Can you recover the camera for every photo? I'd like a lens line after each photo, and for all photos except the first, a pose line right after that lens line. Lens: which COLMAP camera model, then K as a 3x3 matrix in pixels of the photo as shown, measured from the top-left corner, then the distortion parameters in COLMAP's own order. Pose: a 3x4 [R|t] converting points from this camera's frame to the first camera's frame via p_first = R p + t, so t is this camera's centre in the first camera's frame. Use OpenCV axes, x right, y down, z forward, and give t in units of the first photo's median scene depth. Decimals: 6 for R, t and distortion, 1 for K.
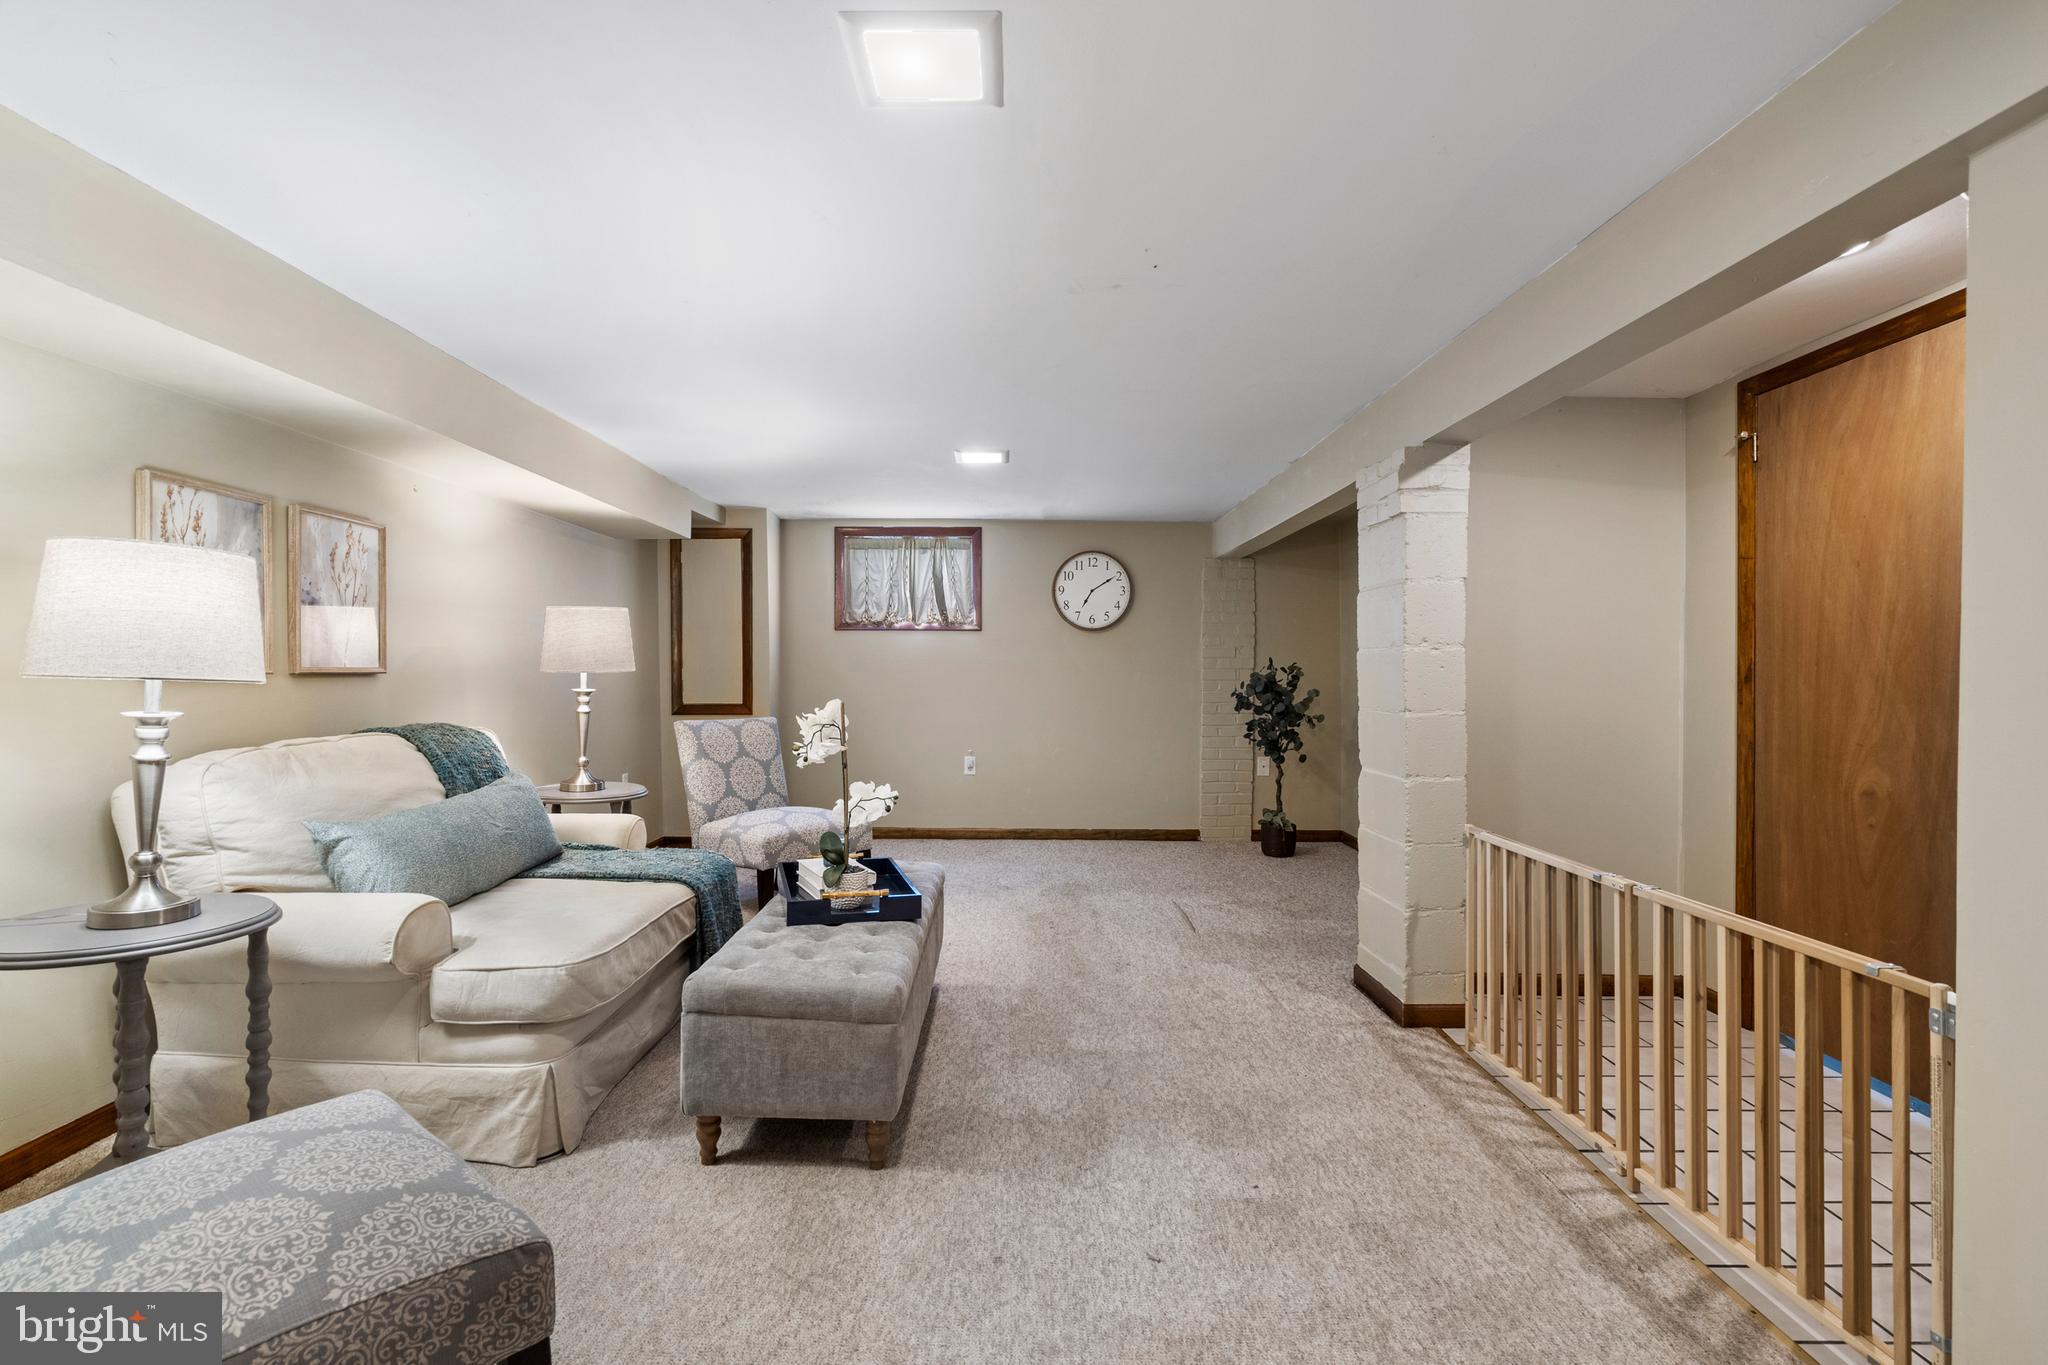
lens RADIAL K [[940.1, 0, 1024.0], [0, 940.1, 682.5], [0, 0, 1]] dist [-0.000870, -0.000090]
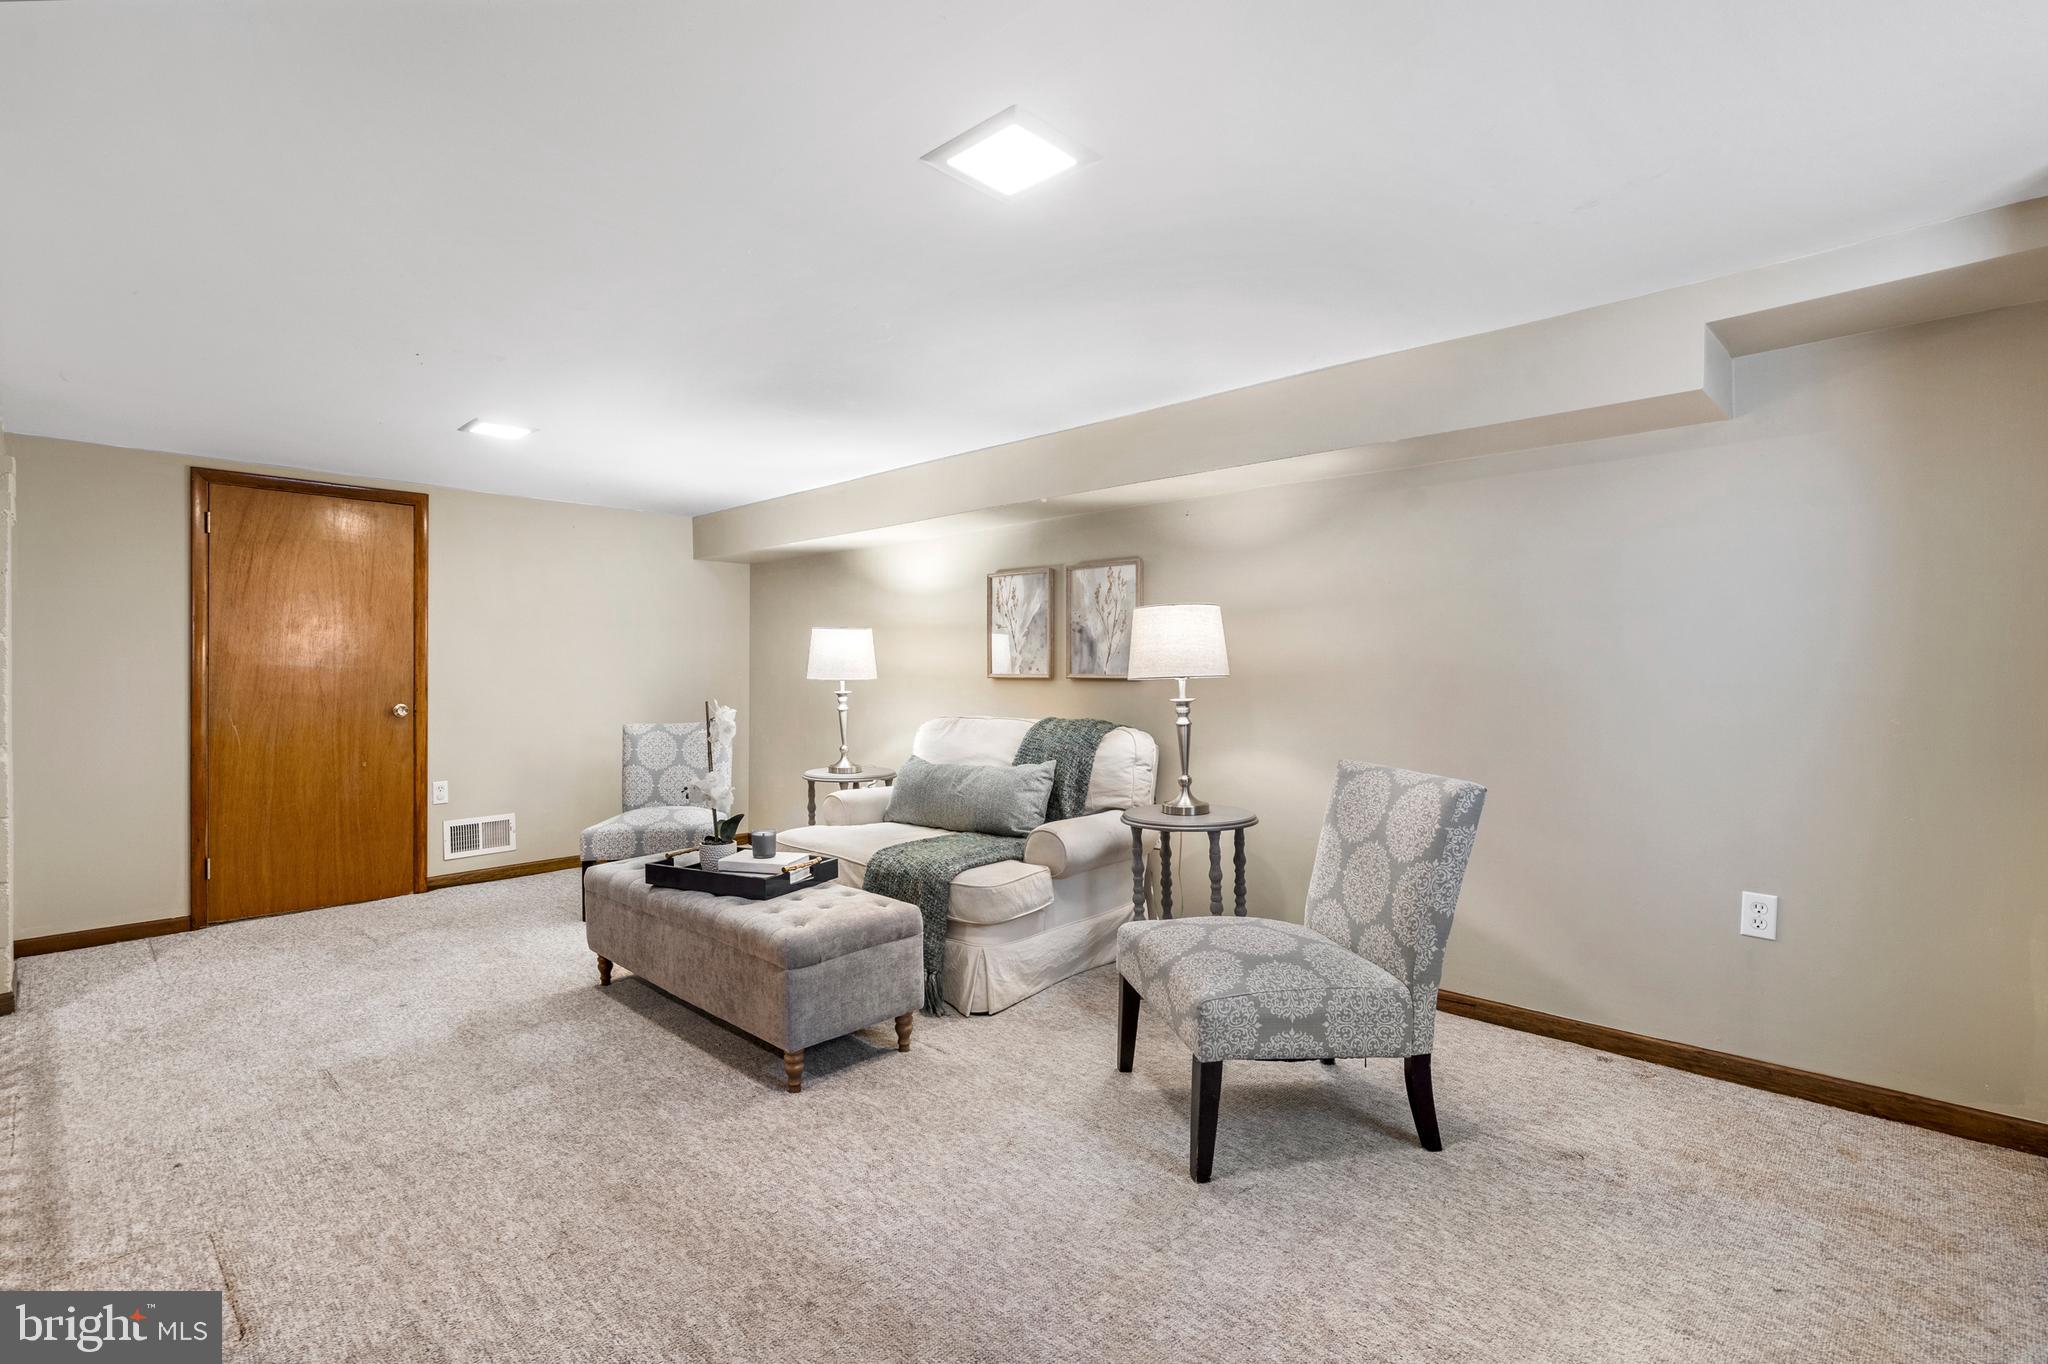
lens RADIAL K [[935.2, 0, 1024.9], [0, 935.2, 644.0], [0, 0, 1]] dist [0.000218, 0.020899]
pose [[-0.690687, 0.009773, -0.723088, 0.378297], [0.009306, 0.999946, 0.004626, -0.065666], [0.723094, -0.003534, -0.690741, 1.910585]]
